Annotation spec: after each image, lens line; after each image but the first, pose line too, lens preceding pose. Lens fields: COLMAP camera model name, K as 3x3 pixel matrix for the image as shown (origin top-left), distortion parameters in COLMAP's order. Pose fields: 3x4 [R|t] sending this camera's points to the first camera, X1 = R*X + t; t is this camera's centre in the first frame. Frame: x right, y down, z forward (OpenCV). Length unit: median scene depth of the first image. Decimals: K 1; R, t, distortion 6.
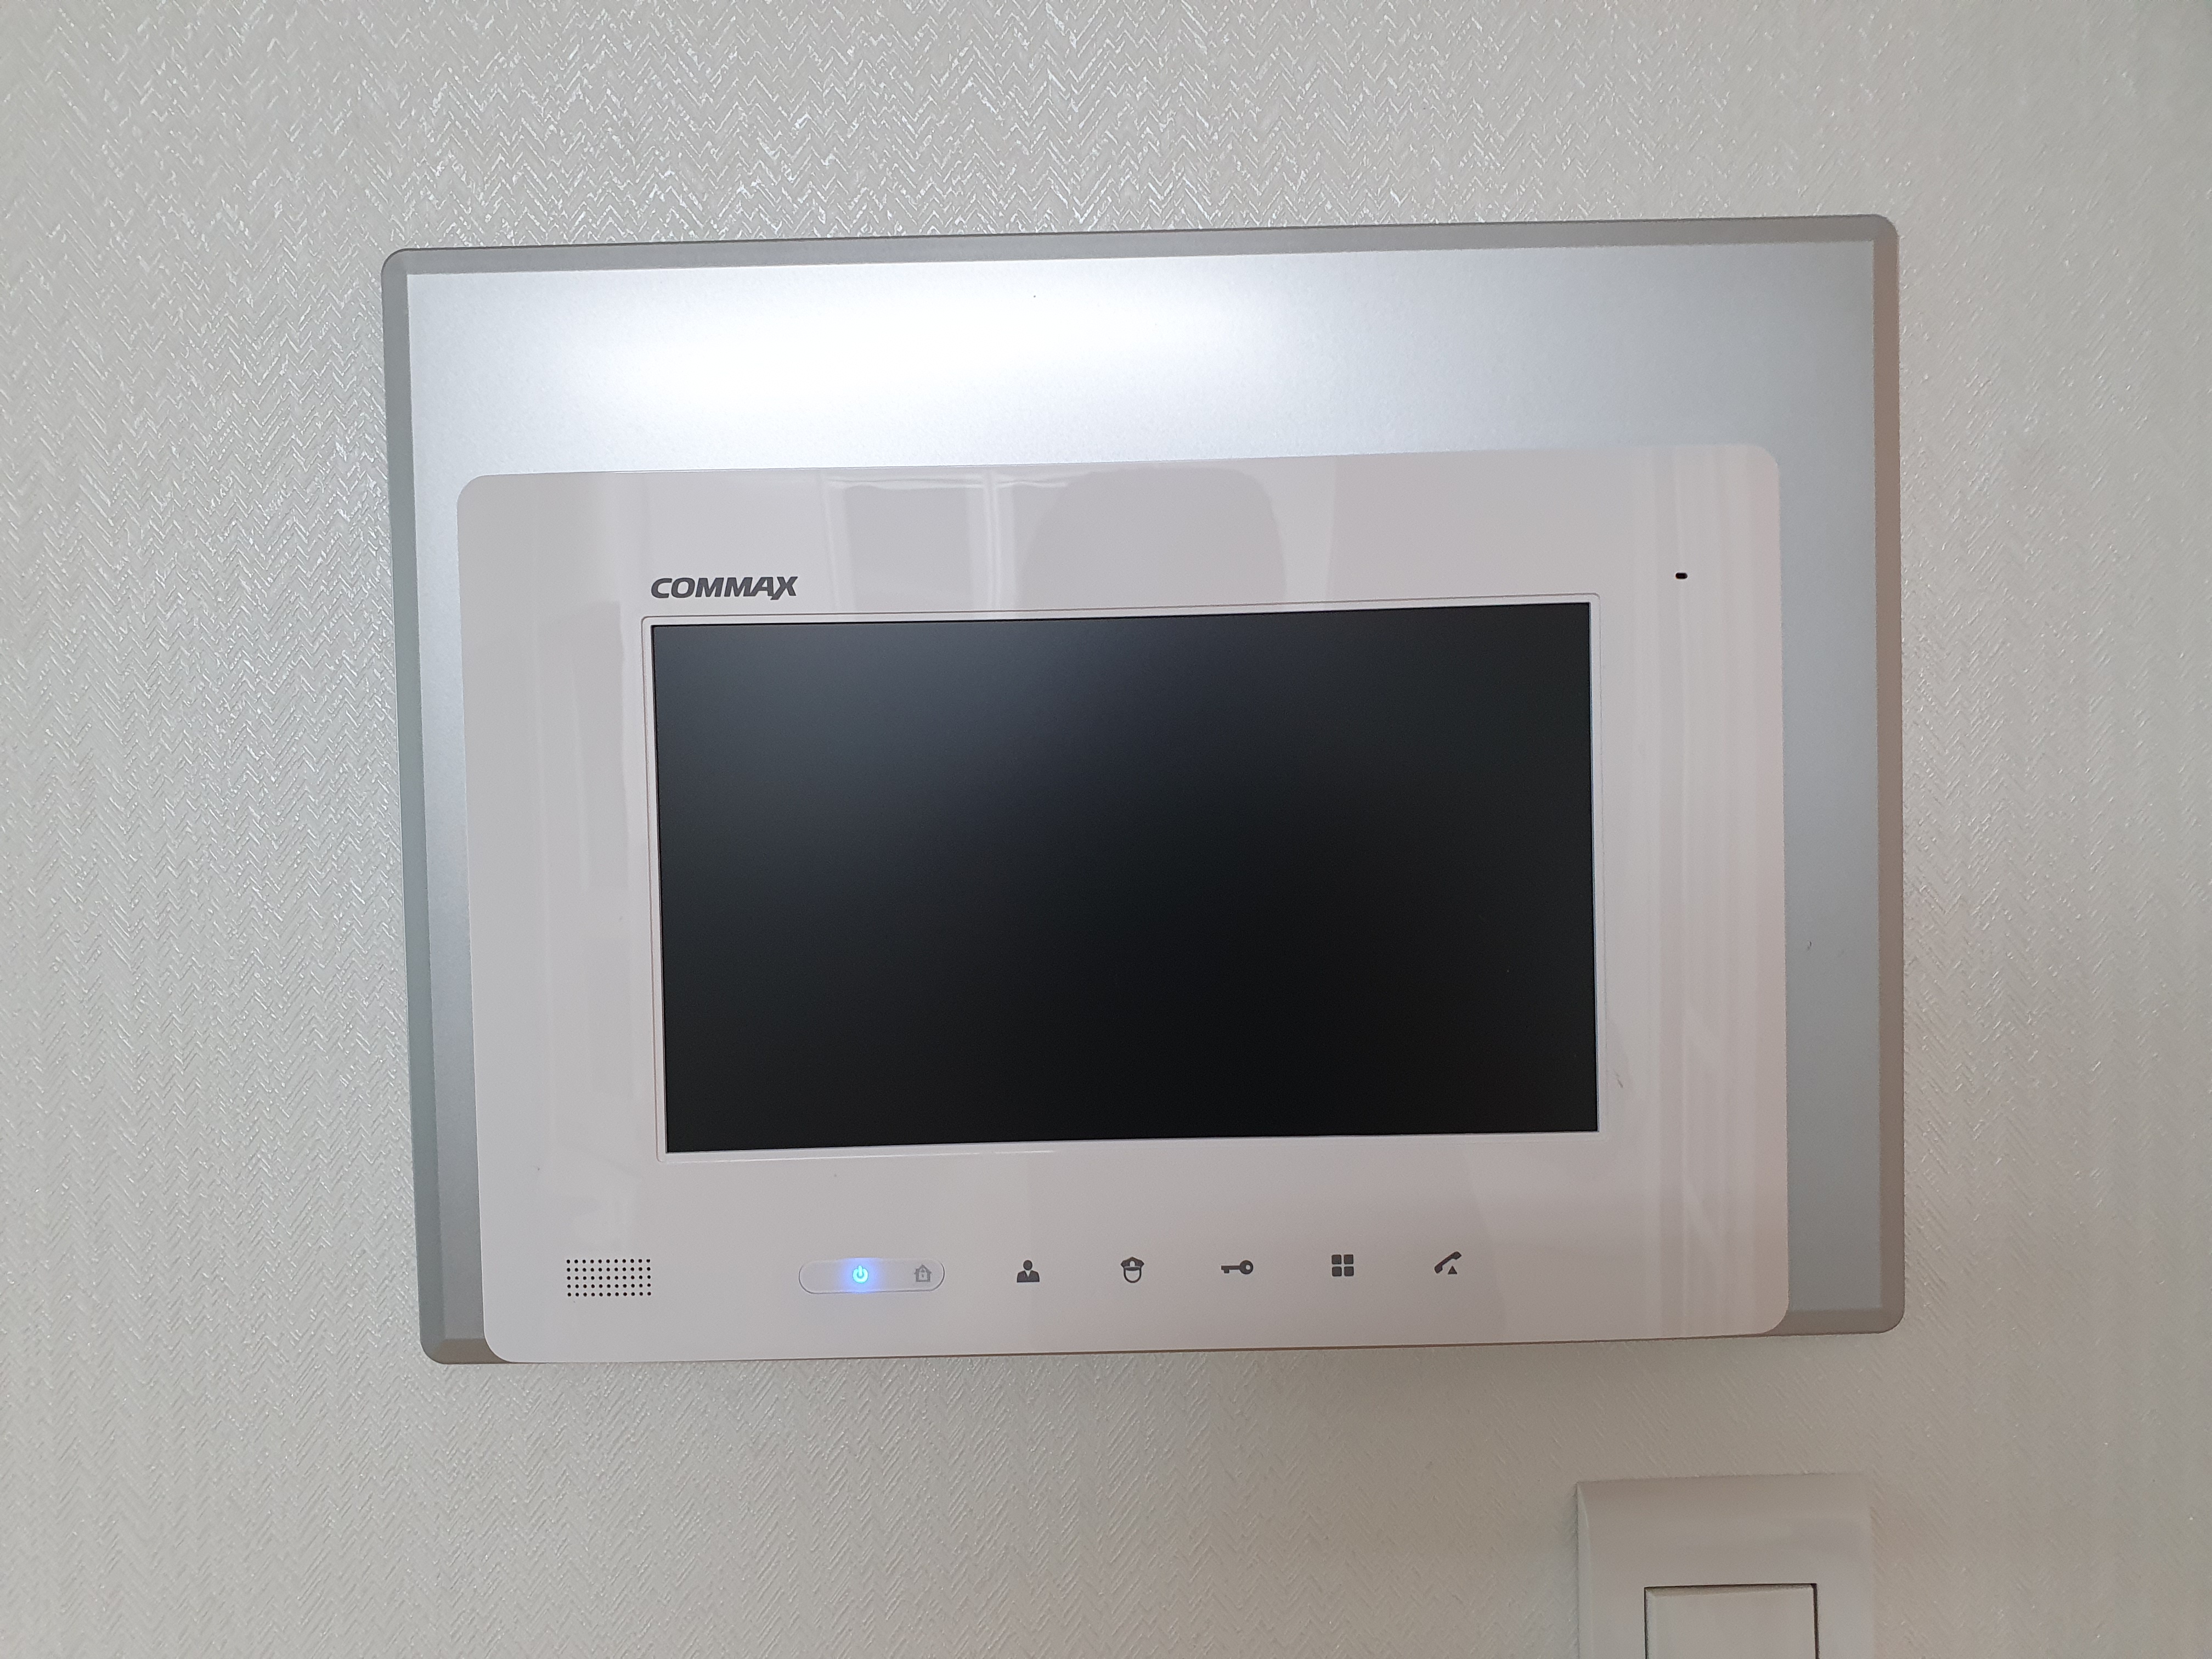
lens RADIAL K [[1675.5, 0, 1098.9], [0, 1675.5, 829.7], [0, 0, 1]] dist [0.014035, 0.002848]
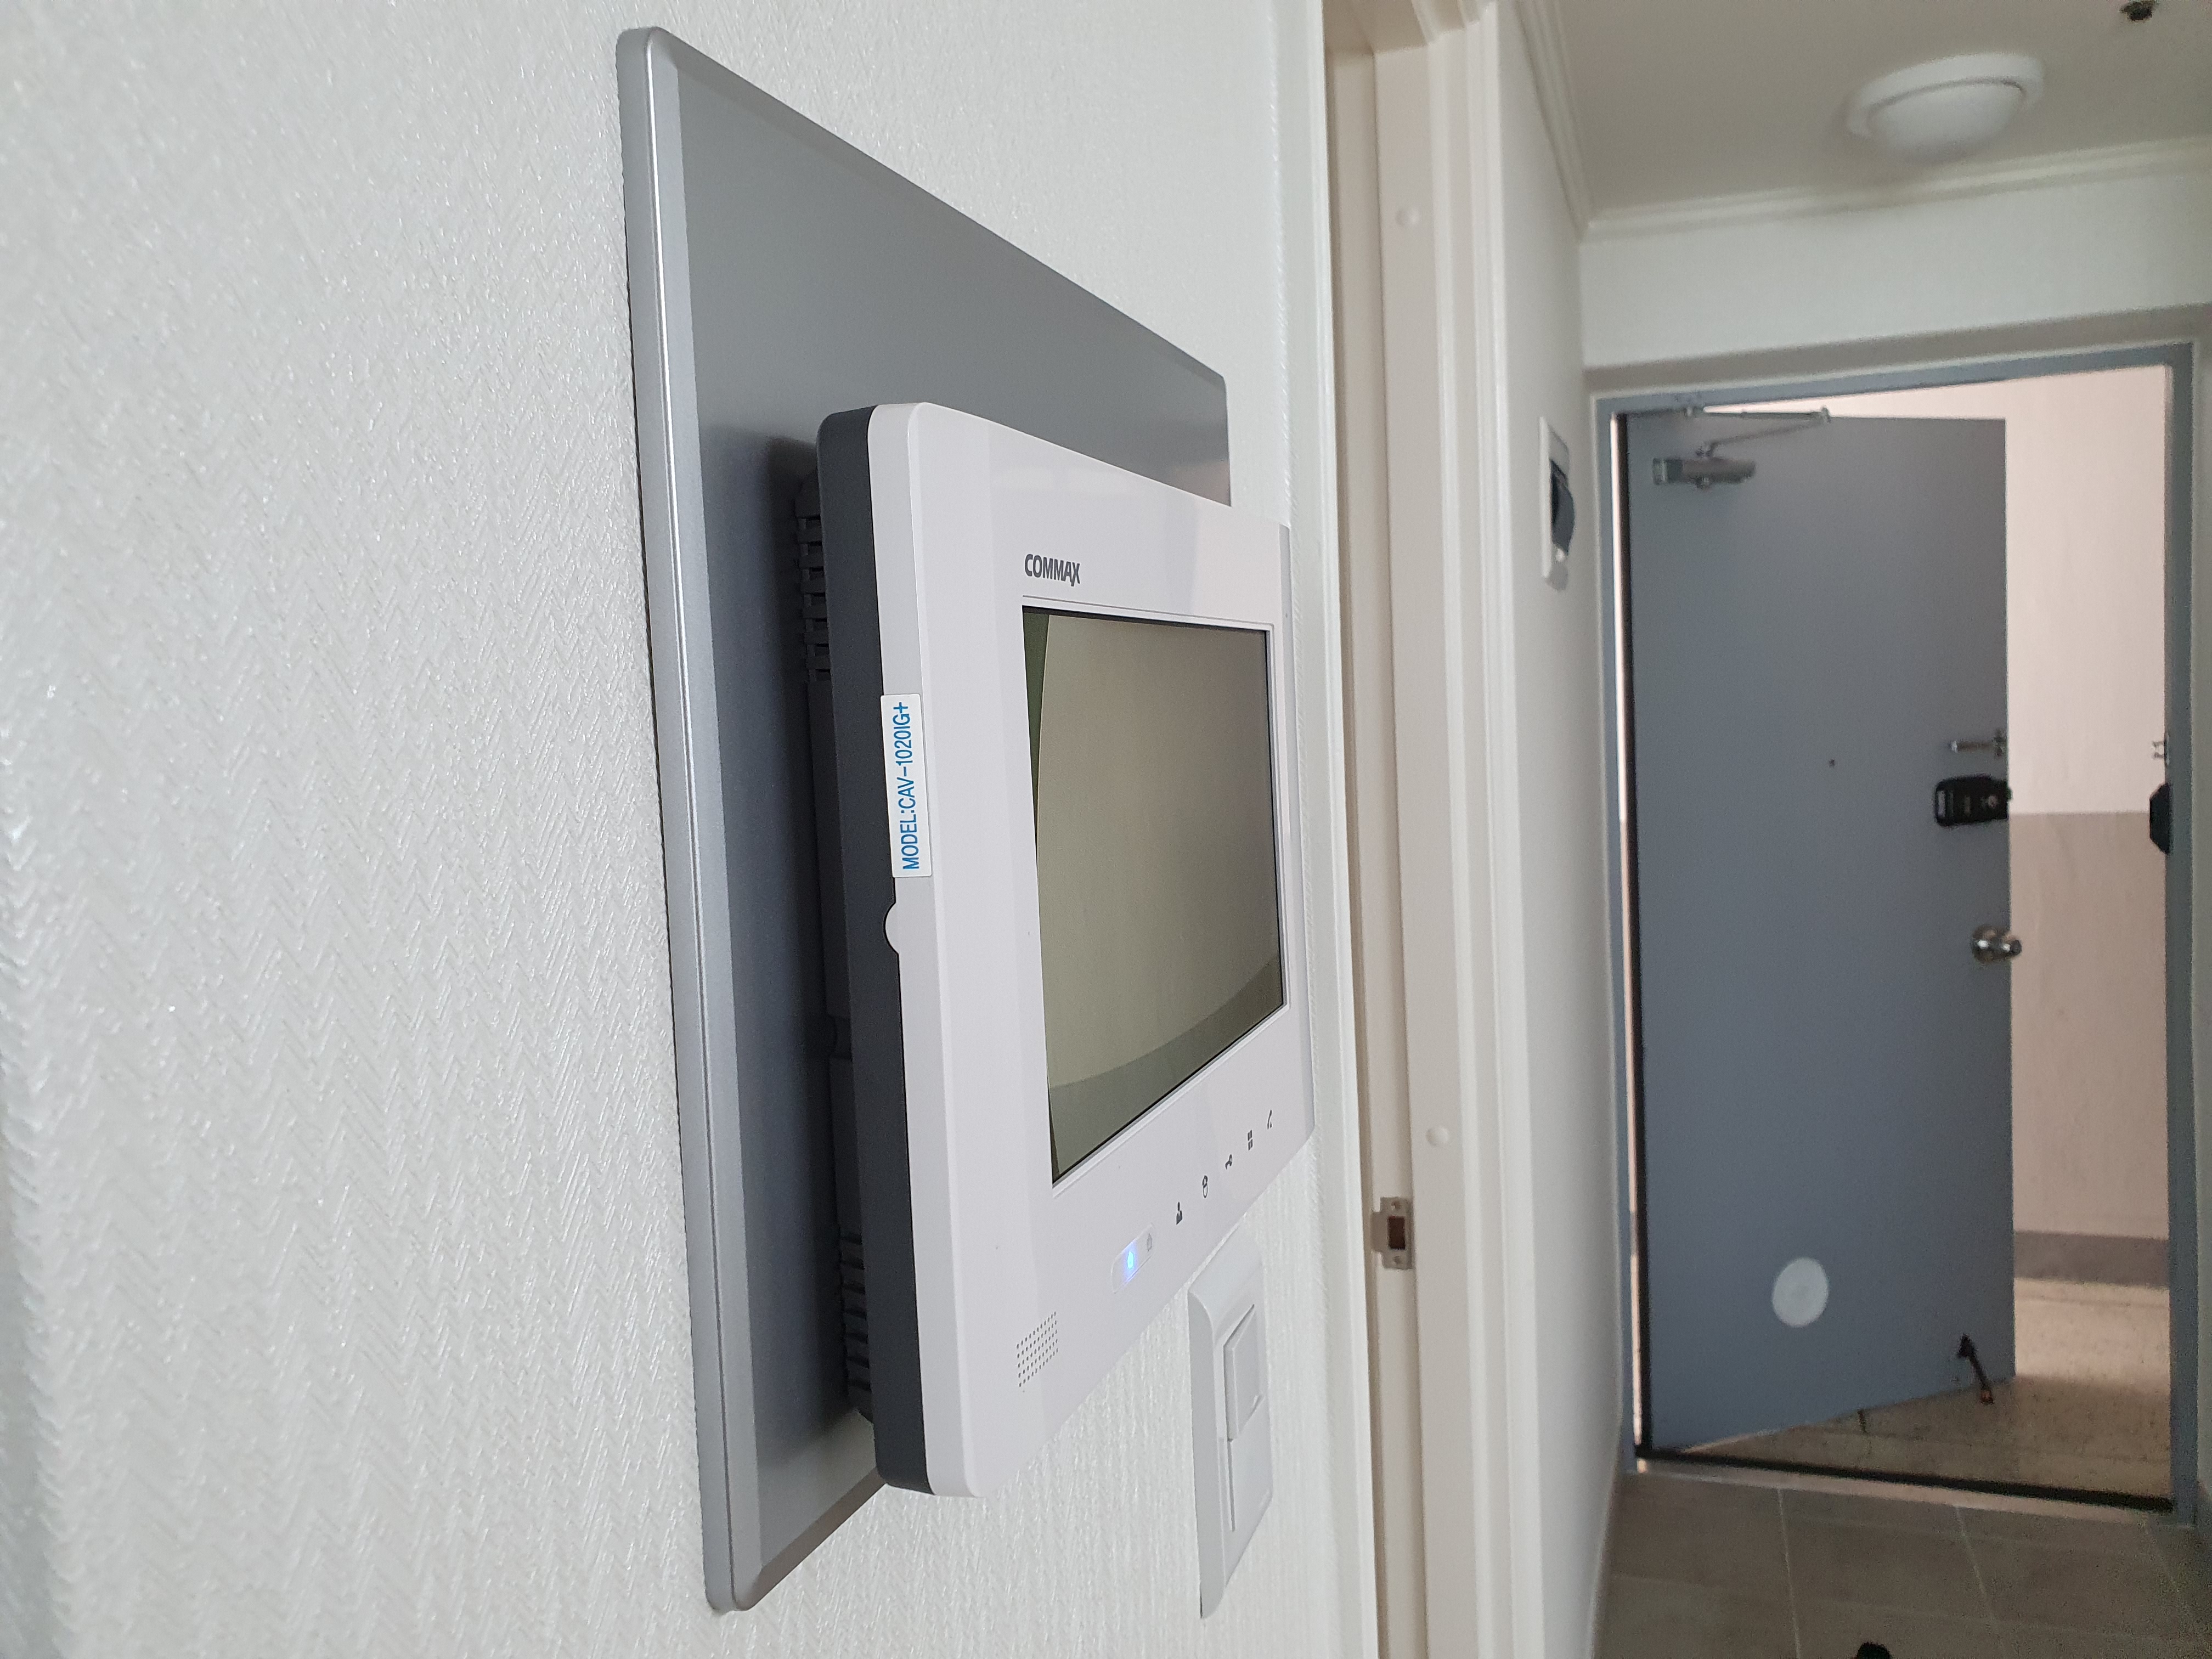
lens RADIAL K [[1675.5, 0, 1108.5], [0, 1675.5, 830.1], [0, 0, 1]] dist [0.014035, 0.002848]
pose [[0.363952, -0.061858, 0.929361, -0.982721], [0.077633, 0.996335, 0.035913, -0.027753], [-0.928177, 0.059078, 0.367420, 0.573478]]
